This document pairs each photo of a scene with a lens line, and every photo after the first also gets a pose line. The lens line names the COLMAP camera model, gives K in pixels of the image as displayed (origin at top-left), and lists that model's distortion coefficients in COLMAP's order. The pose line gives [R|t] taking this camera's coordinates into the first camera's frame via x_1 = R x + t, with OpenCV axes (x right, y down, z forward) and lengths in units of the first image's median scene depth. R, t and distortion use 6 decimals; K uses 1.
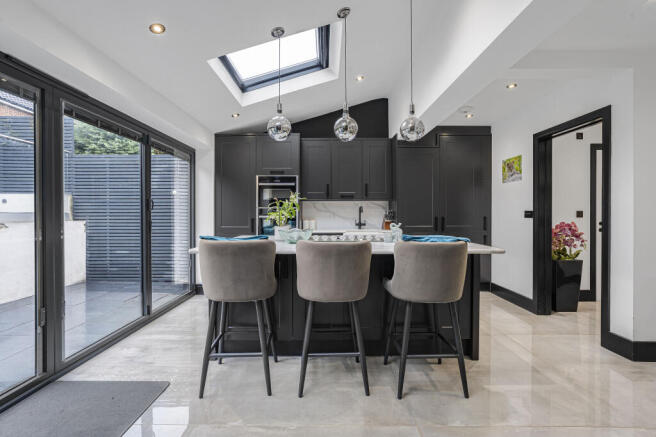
lens RADIAL K [[300.7, 0, 324.3], [0, 300.7, 214.4], [0, 0, 1]] dist [-0.028774, 0.001084]
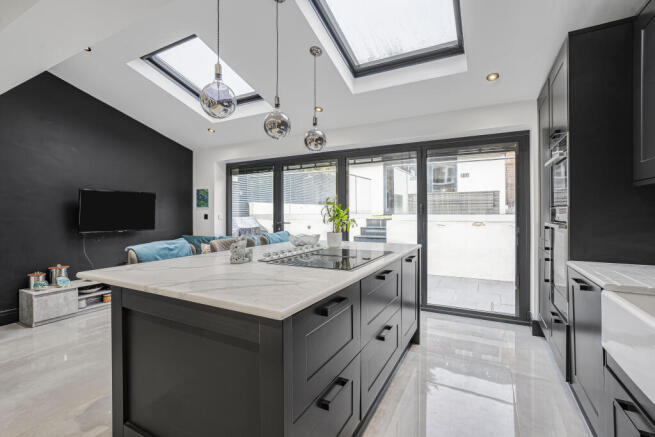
lens RADIAL K [[300.2, 0, 323.8], [0, 300.2, 214.4], [0, 0, 1]] dist [-0.028774, 0.001084]
pose [[-0.471288, 0.008385, -0.881940, 0.572068], [-0.000591, 0.999952, 0.009823, -0.018728], [0.881979, 0.005150, -0.471260, 1.122763]]
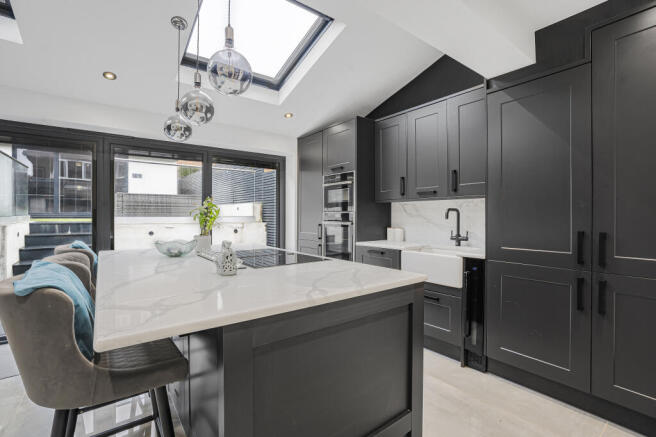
lens RADIAL K [[300.7, 0, 324.3], [0, 300.7, 214.4], [0, 0, 1]] dist [-0.028774, 0.001084]
pose [[0.601970, 0.000191, -0.798519, 0.610733], [-0.008431, 0.999946, -0.006117, -0.012505], [0.798474, 0.010415, 0.601939, 0.600214]]
